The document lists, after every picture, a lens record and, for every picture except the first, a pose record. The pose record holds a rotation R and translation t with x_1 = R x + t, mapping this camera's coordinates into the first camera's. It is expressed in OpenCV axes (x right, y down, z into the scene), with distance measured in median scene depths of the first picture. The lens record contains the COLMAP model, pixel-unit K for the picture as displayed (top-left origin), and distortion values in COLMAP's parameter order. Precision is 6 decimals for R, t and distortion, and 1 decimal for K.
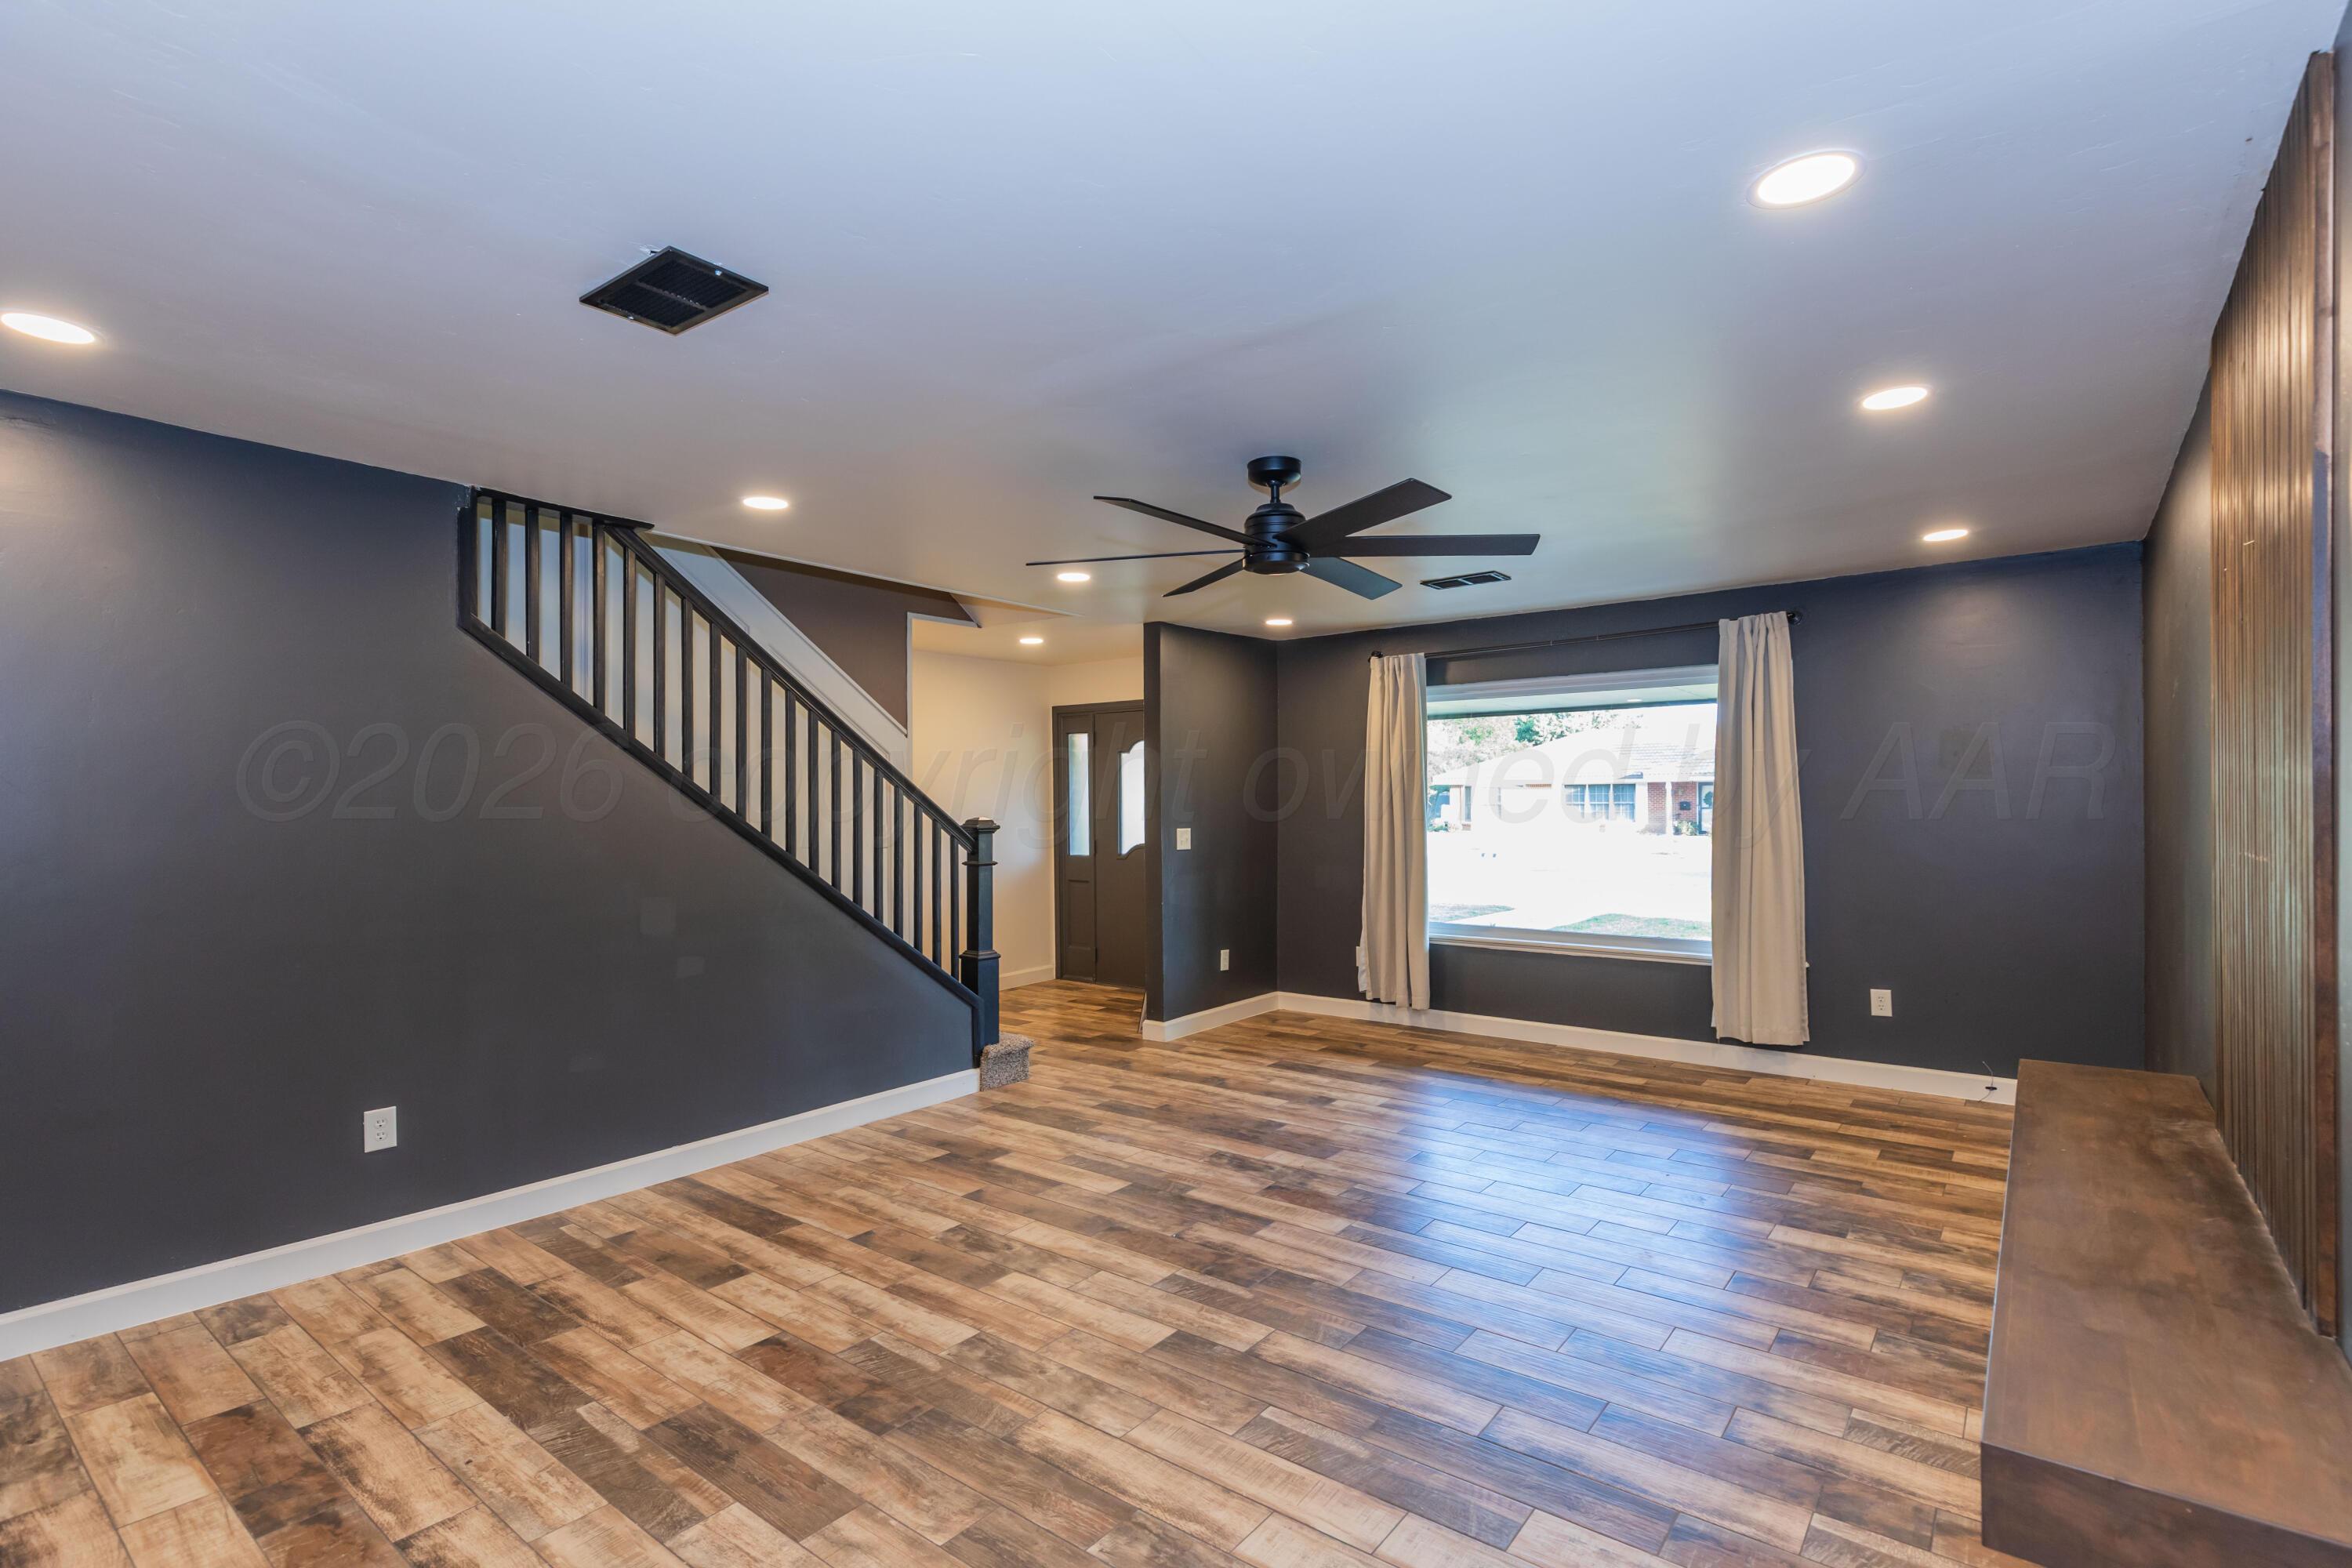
lens RADIAL K [[1105.4, 0, 1211.5], [0, 1105.4, 798.6], [0, 0, 1]] dist [0.002134, 0.000527]
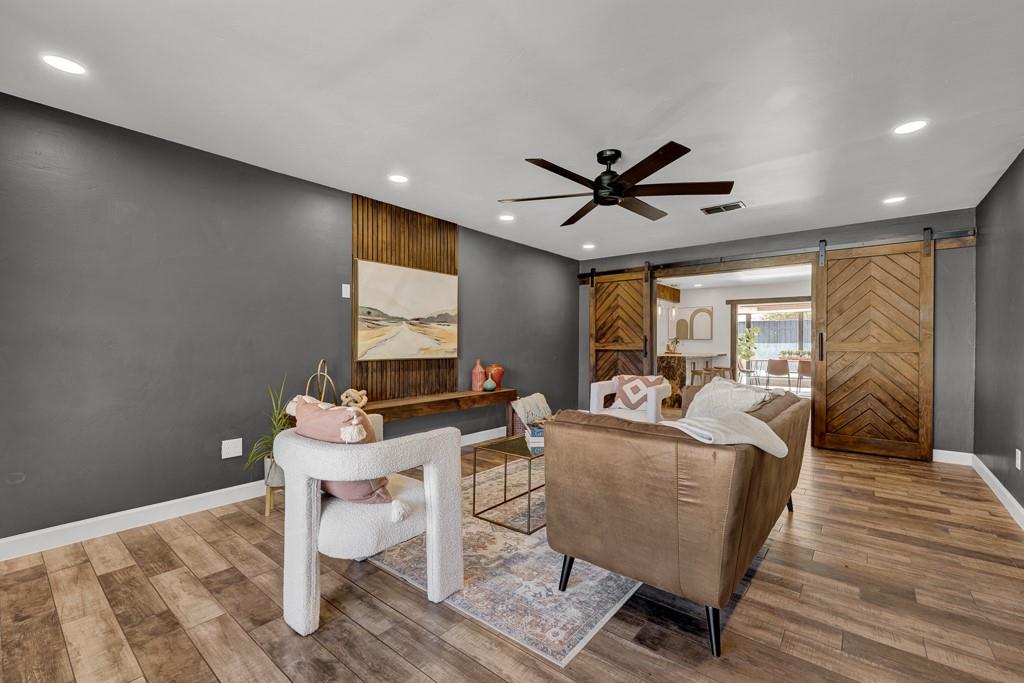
lens RADIAL K [[445.2, 0, 512.0], [0, 445.2, 341.5], [0, 0, 1]] dist [-0.001430, -0.000071]
pose [[-0.998752, 0.002722, 0.049865, 0.246119], [0.002323, 0.999965, -0.008069, 0.077285], [-0.049885, -0.007943, -0.998723, 2.254850]]
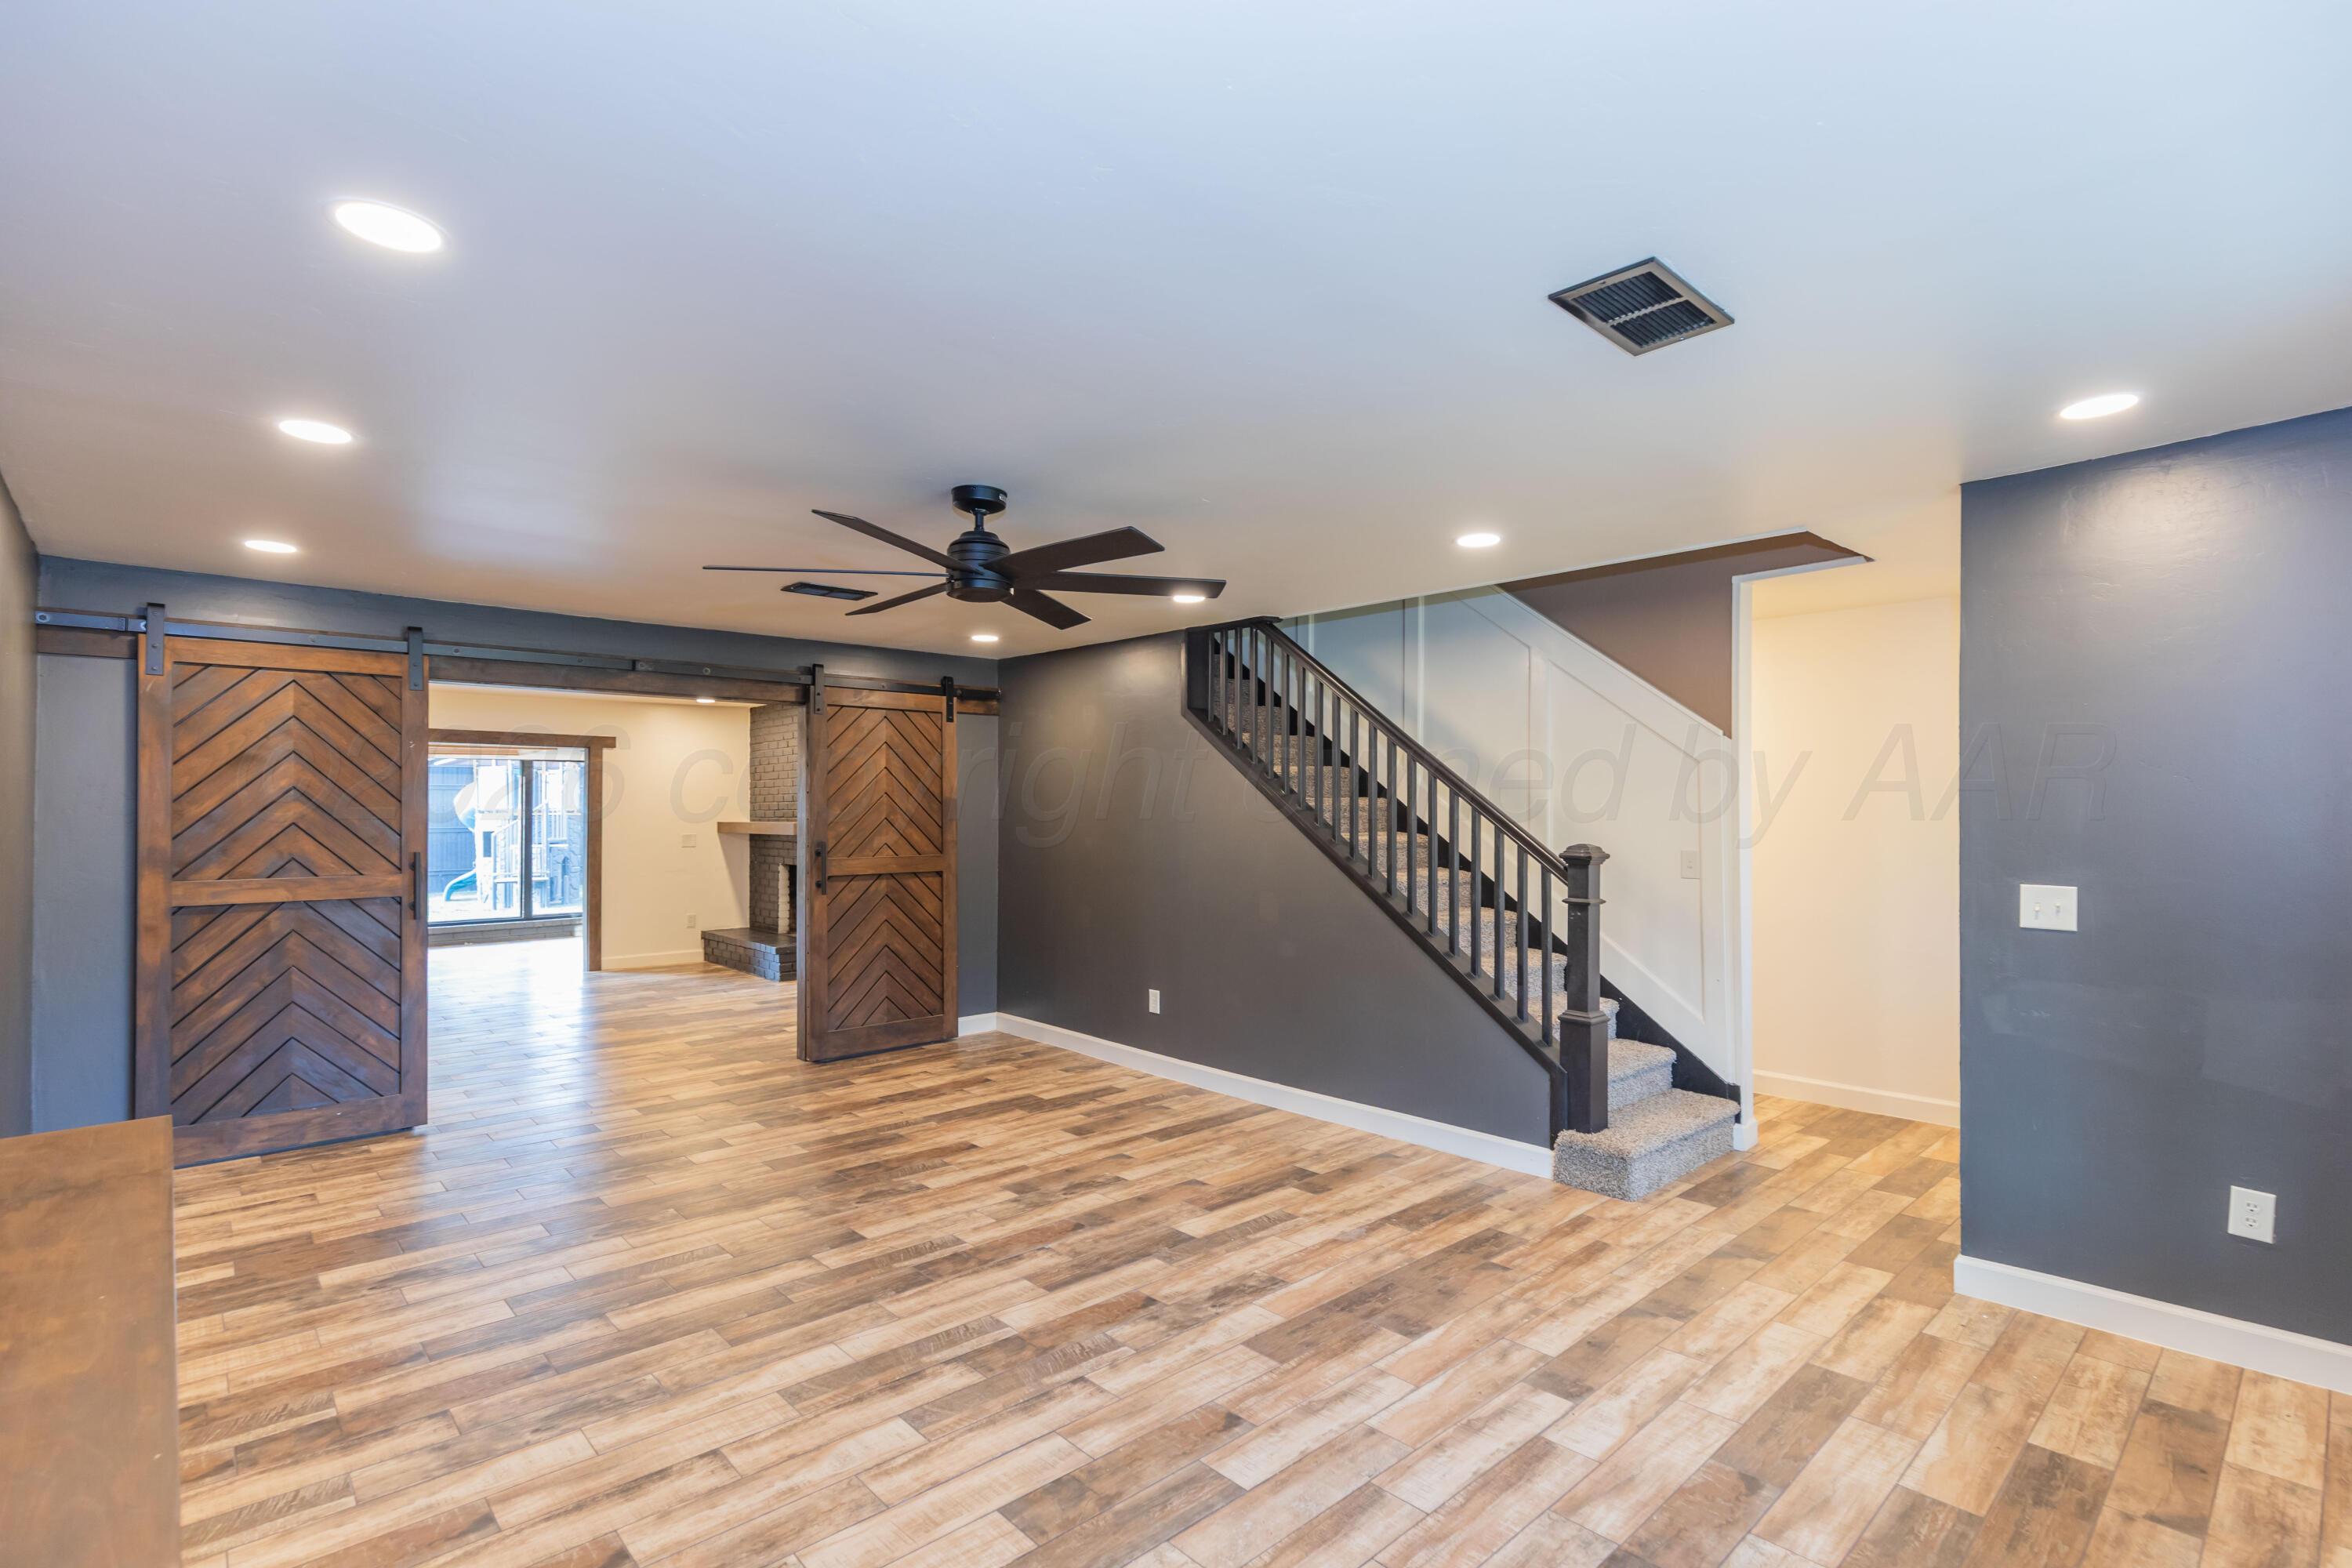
lens RADIAL K [[1105.4, 0, 1211.5], [0, 1105.4, 798.6], [0, 0, 1]] dist [0.002134, 0.000527]
pose [[-0.168327, -0.002082, -0.985729, 1.204233], [0.004736, 0.999985, -0.002921, -0.038852], [0.985720, -0.005160, -0.168314, 1.630366]]
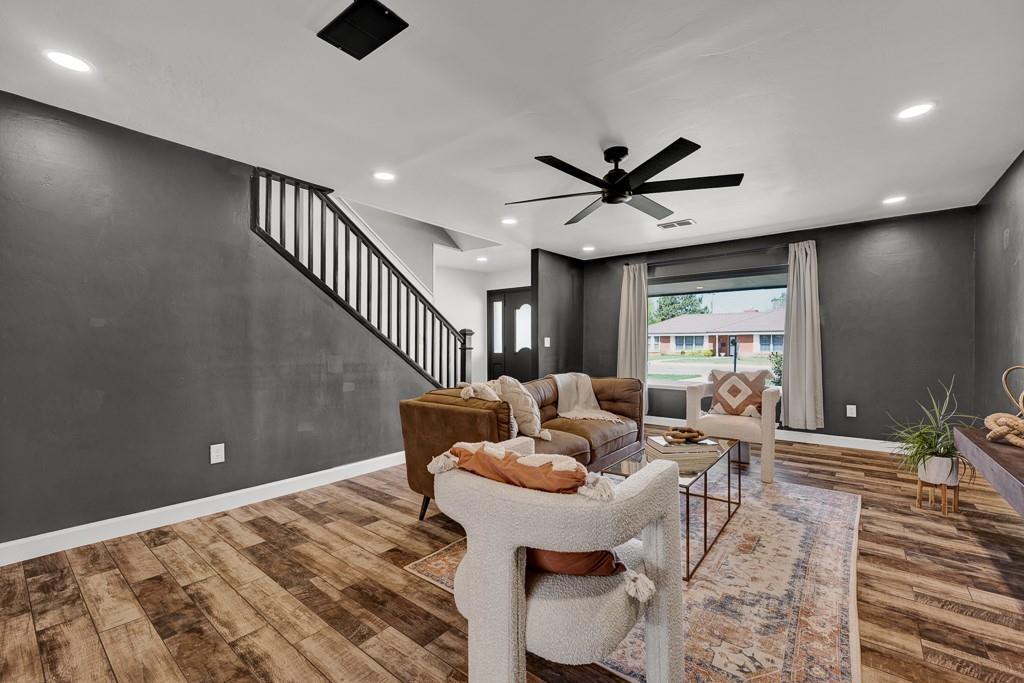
lens RADIAL K [[431.1, 0, 525.1], [0, 431.1, 372.4], [0, 0, 1]] dist [-0.003287, -0.000161]
pose [[0.999847, 0.004584, -0.016874, -0.124487], [-0.003421, 0.997657, 0.068322, 0.079803], [0.017148, -0.068254, 0.997521, 0.175423]]
